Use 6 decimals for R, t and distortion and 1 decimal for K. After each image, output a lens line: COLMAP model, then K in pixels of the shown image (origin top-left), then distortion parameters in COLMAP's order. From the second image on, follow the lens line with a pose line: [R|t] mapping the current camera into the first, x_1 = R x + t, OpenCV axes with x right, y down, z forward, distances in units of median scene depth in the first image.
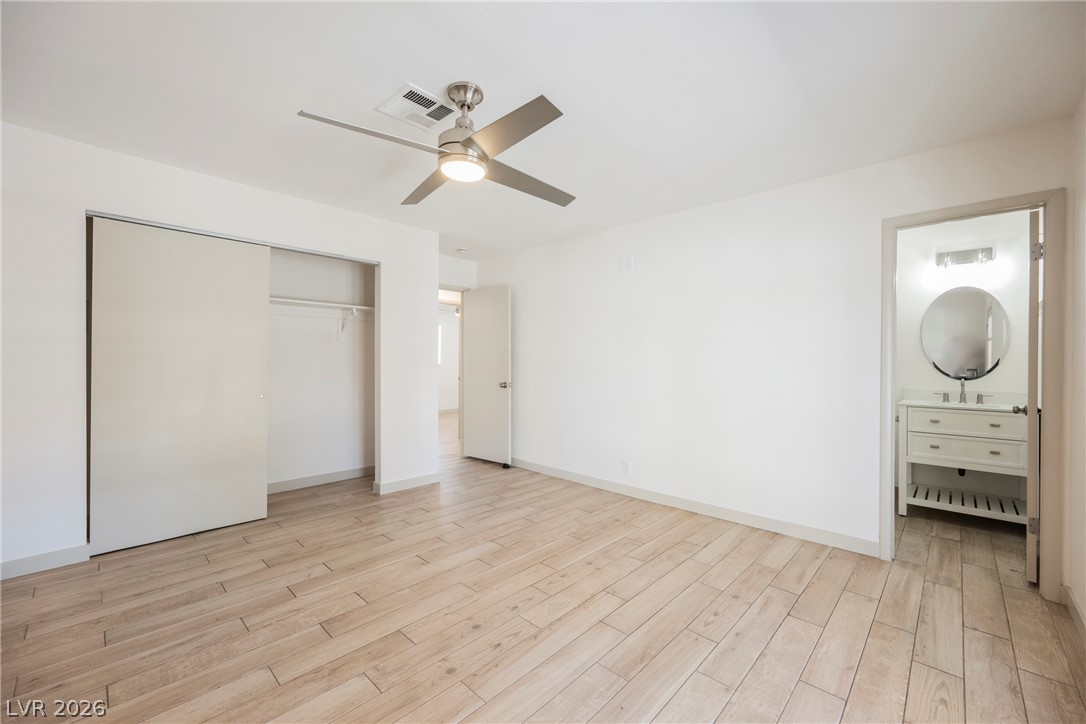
lens RADIAL K [[425.7, 0, 544.3], [0, 425.7, 357.5], [0, 0, 1]] dist [0.001240, -0.000029]
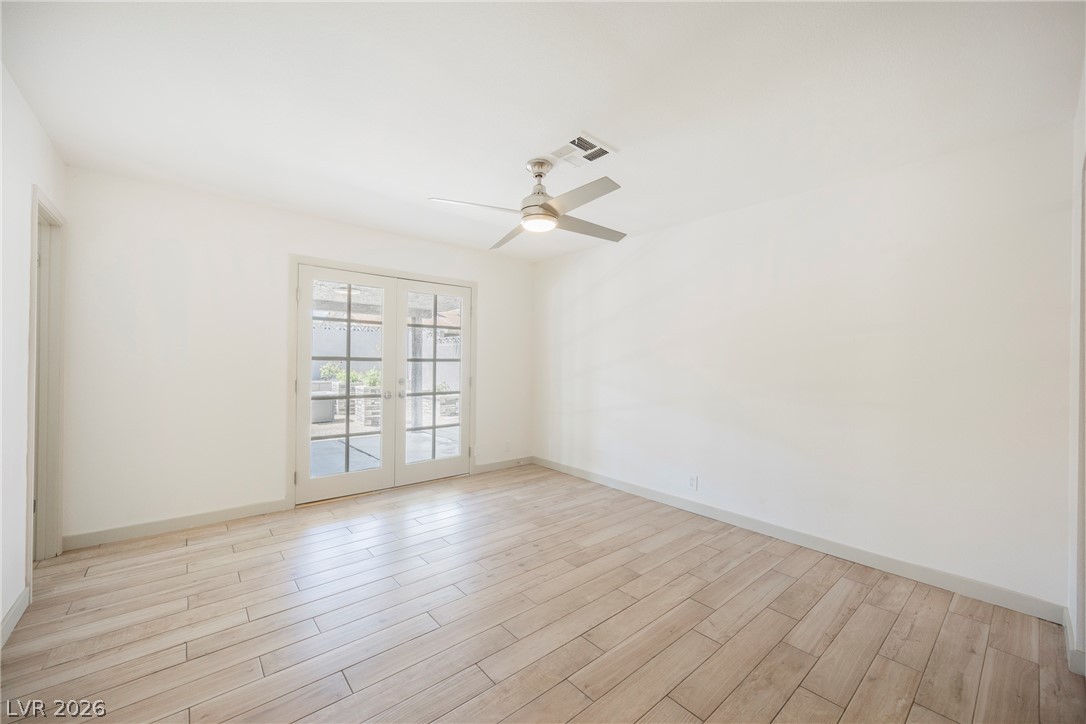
lens RADIAL K [[425.7, 0, 546.4], [0, 425.7, 361.6], [0, 0, 1]] dist [0.001240, -0.000029]
pose [[-0.994549, -0.021268, 0.102081, -0.294408], [-0.021862, 0.999750, -0.004702, -0.010069], [-0.101955, -0.006908, -0.994765, 1.901862]]
